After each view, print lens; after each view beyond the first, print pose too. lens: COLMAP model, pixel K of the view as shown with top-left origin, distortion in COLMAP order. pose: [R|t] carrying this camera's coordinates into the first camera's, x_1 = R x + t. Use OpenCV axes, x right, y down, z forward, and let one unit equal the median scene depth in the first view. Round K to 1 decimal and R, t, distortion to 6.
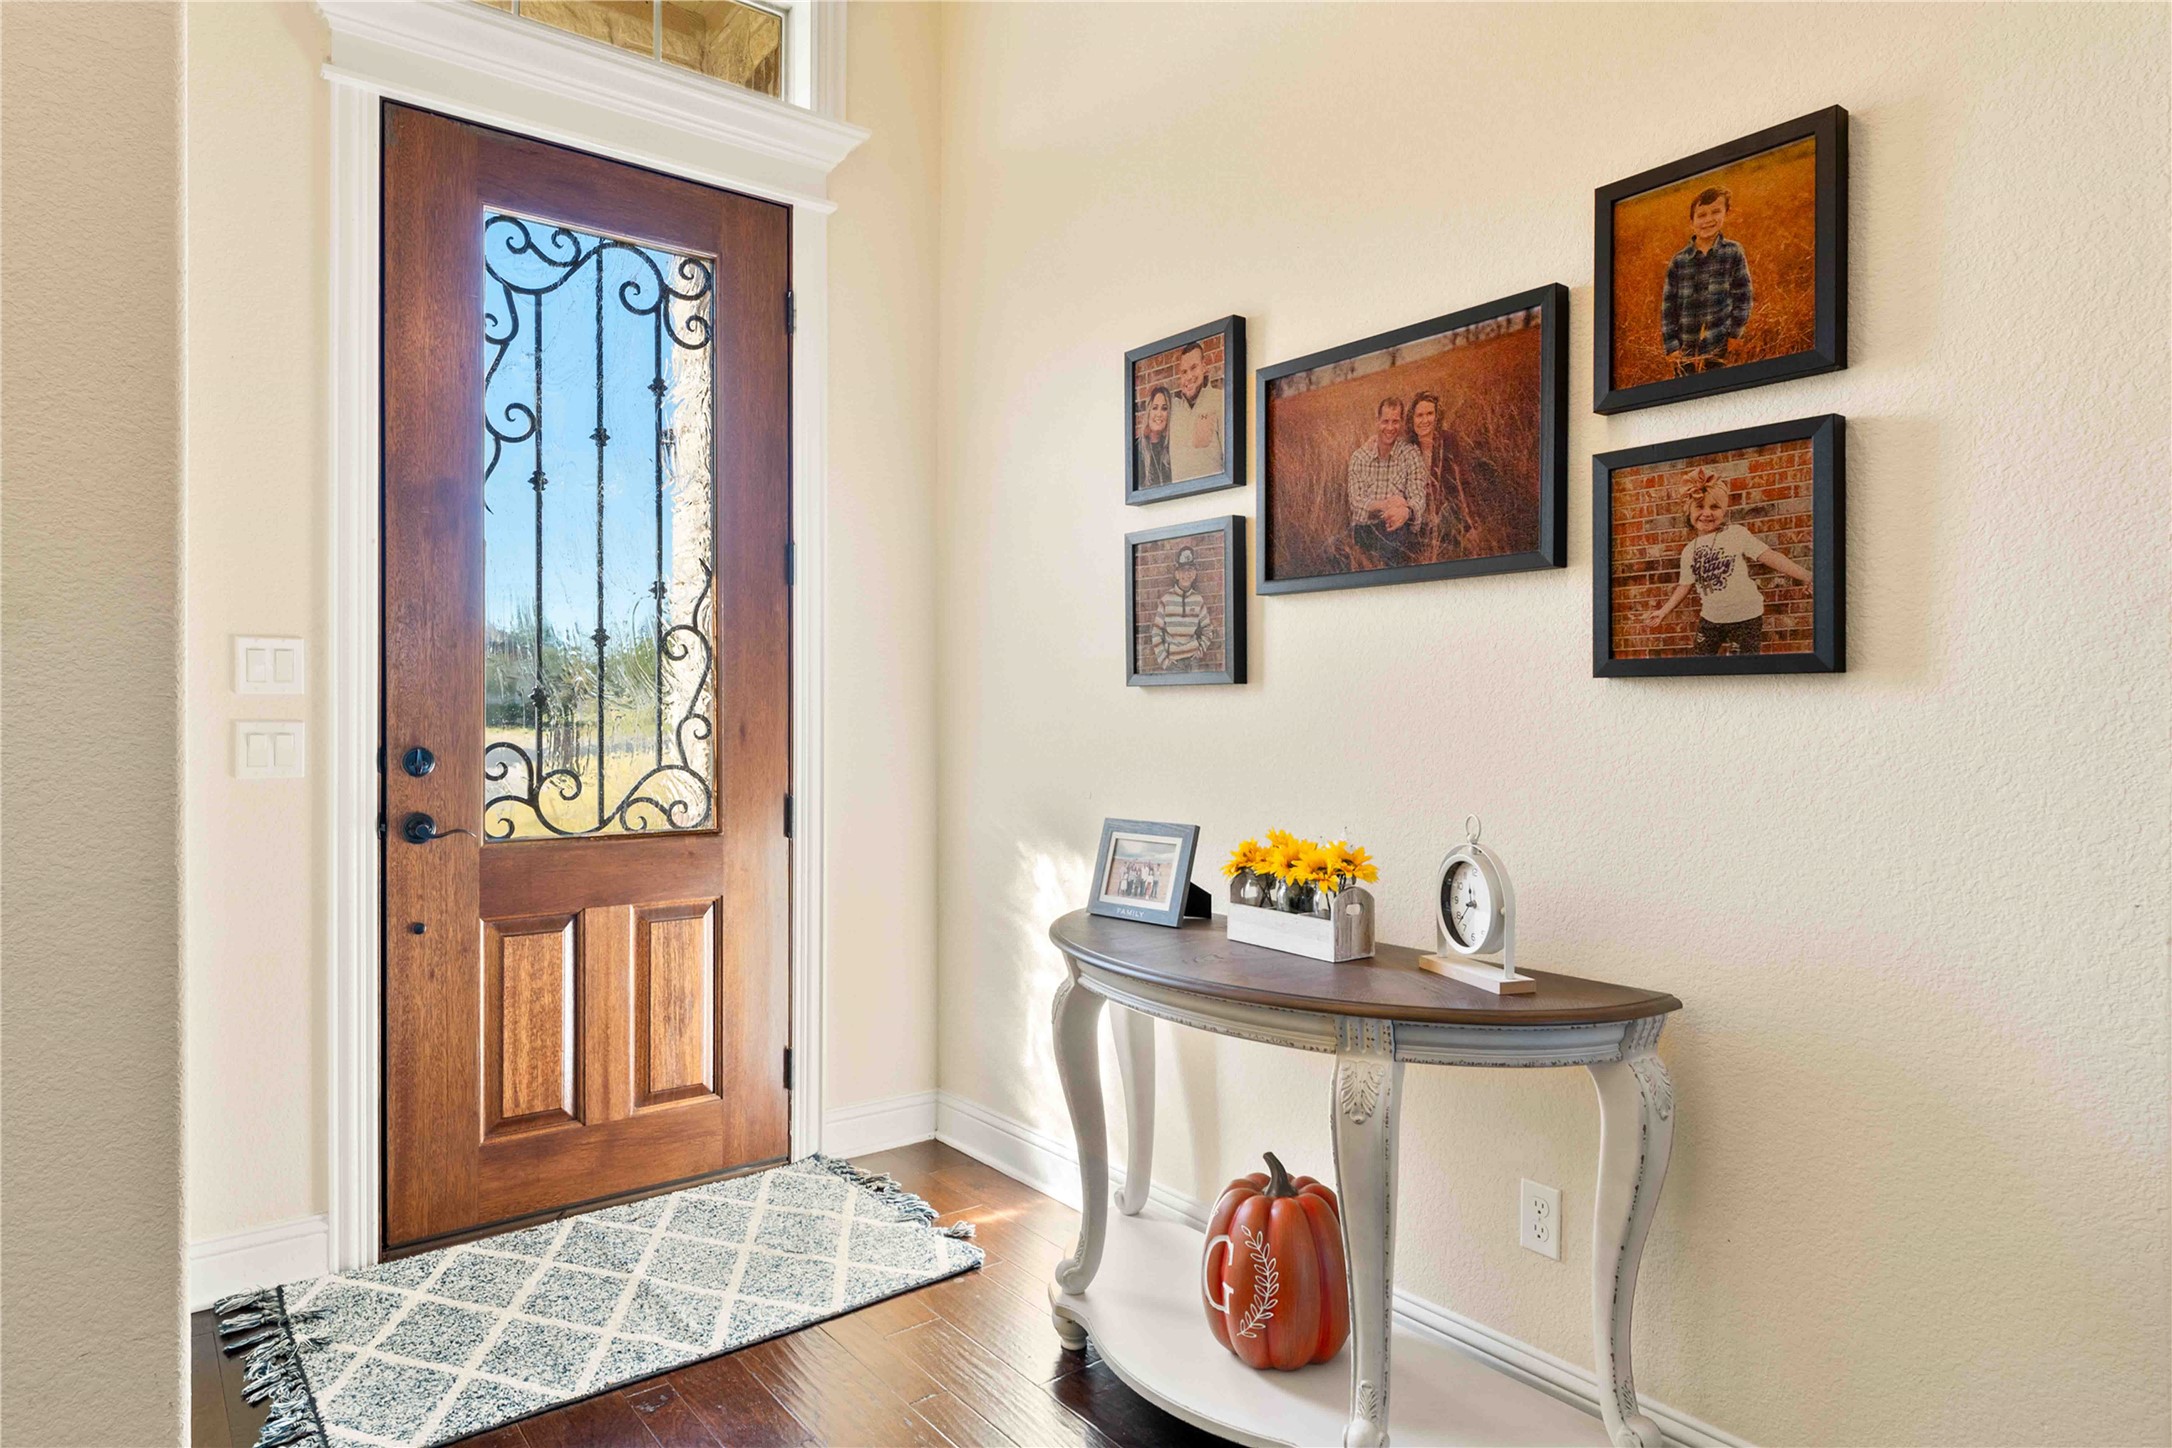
lens RADIAL K [[1281.2, 0, 1104.6], [0, 1281.2, 715.4], [0, 0, 1]] dist [-0.003997, -0.001826]
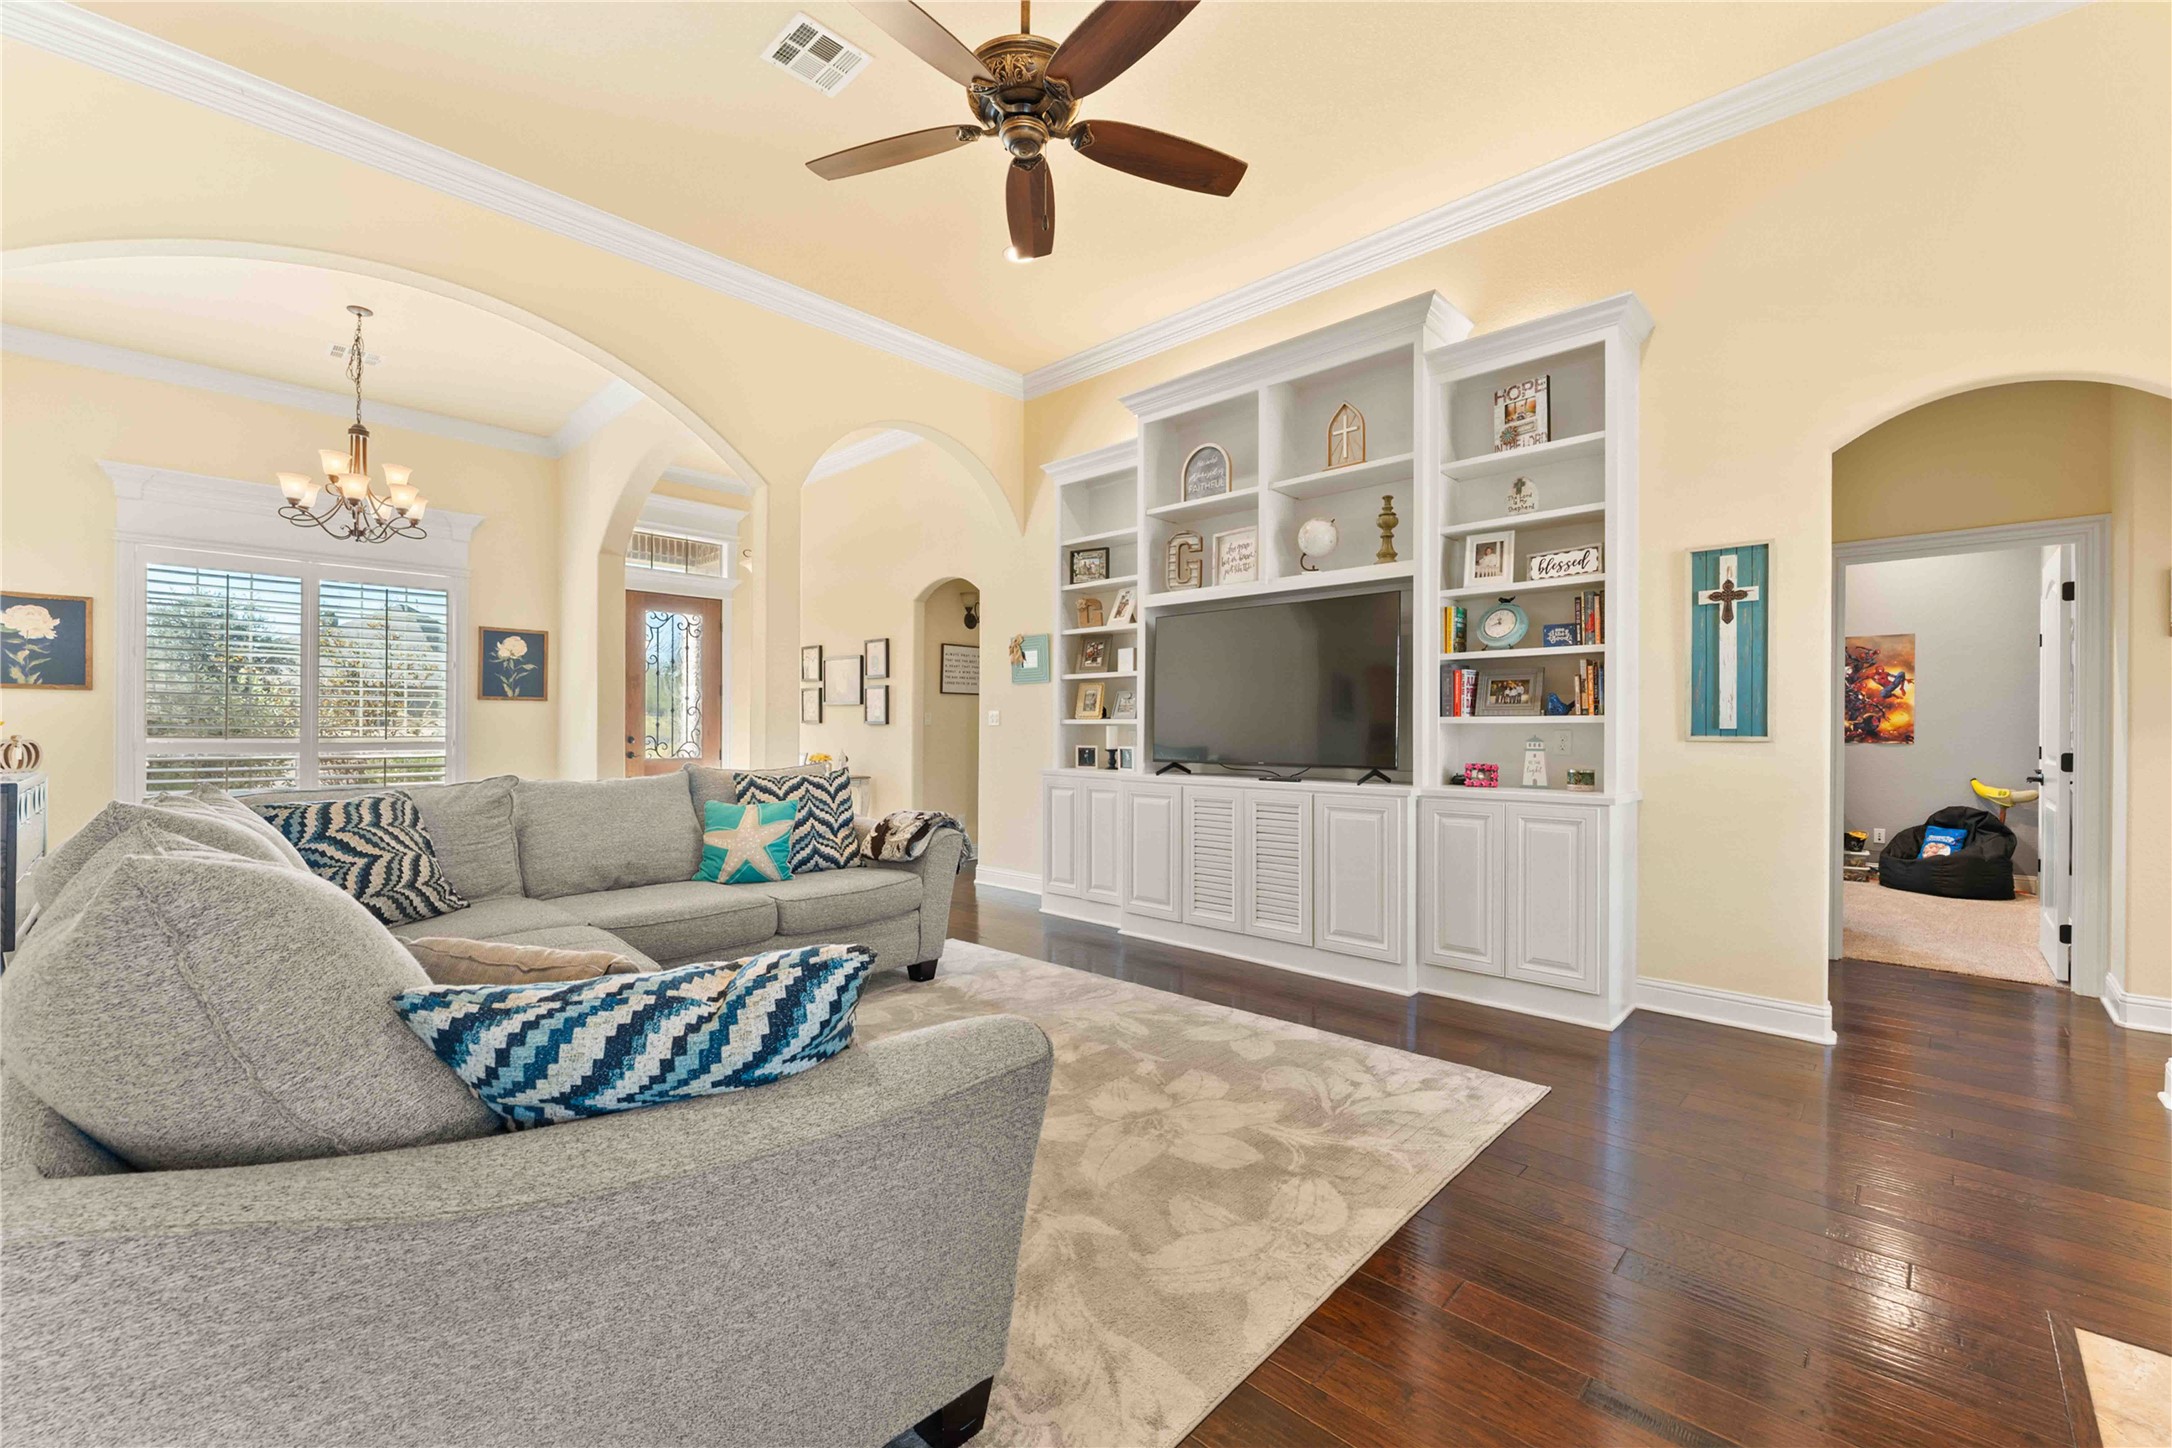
lens RADIAL K [[890.9, 0, 1082.7], [0, 890.9, 727.3], [0, 0, 1]] dist [0.002539, -0.000414]
pose [[0.992172, 0.003805, 0.124820, 0.718926], [-0.003474, 0.999990, -0.002871, -0.004857], [-0.124830, 0.002415, 0.992175, -2.598050]]
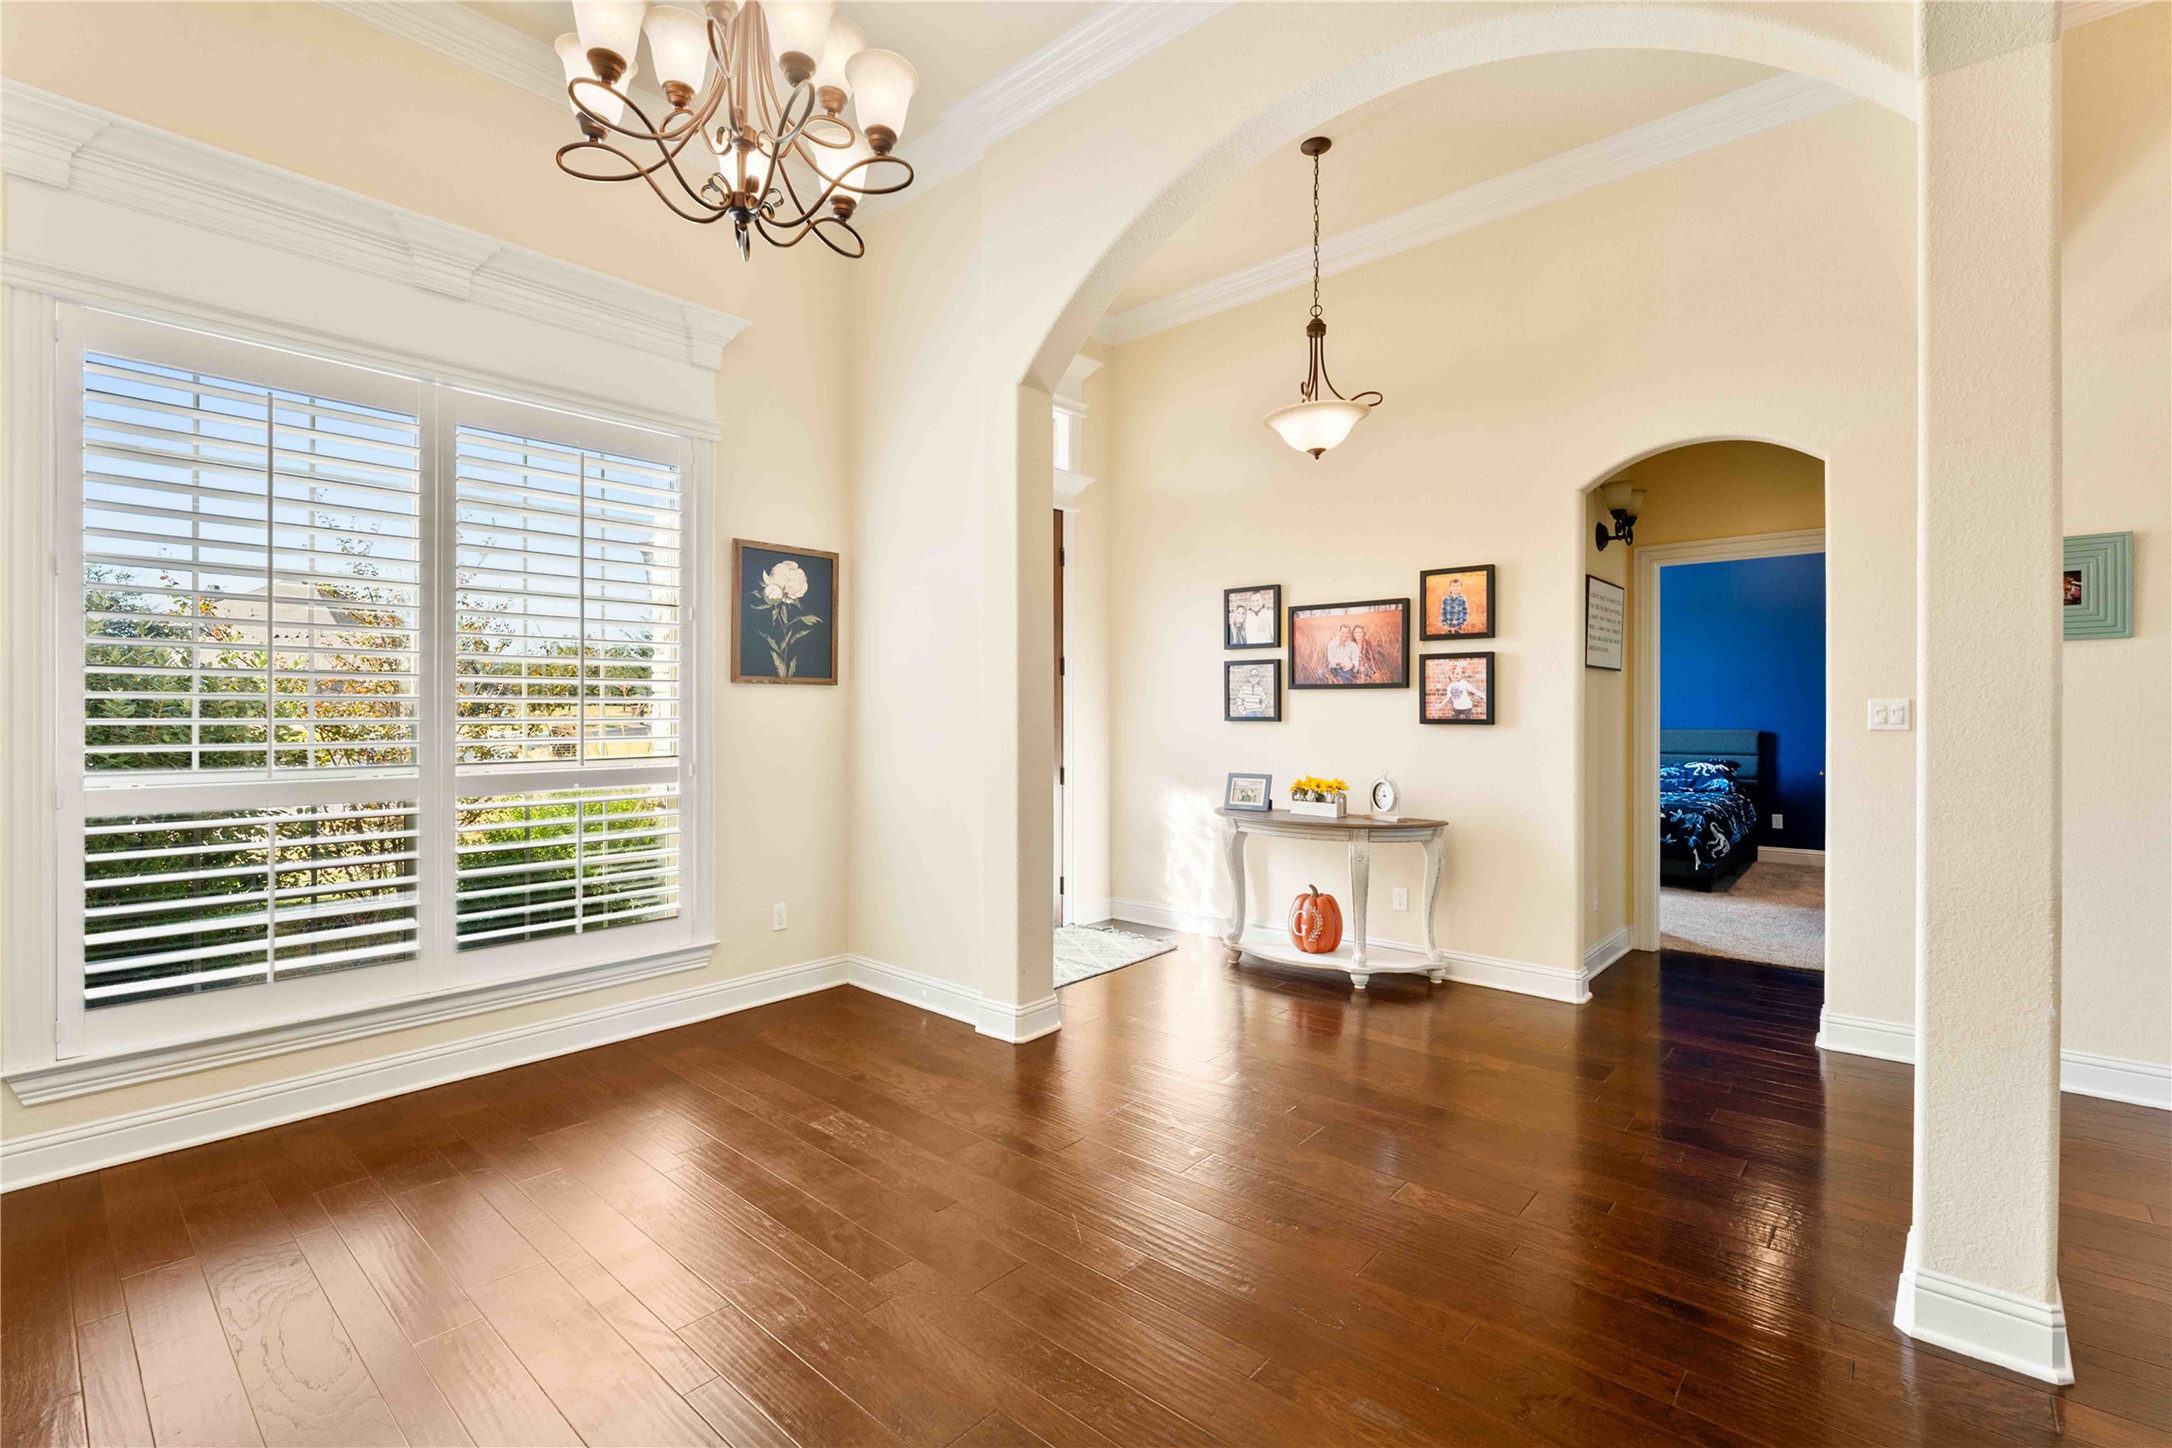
lens RADIAL K [[981.7, 0, 1094.9], [0, 981.7, 708.1], [0, 0, 1]] dist [-0.001089, 0.000585]
pose [[0.985215, -0.001832, 0.171315, -0.680880], [0.002503, 0.999990, -0.003704, -0.051154], [-0.171307, 0.004078, 0.985209, -1.036567]]
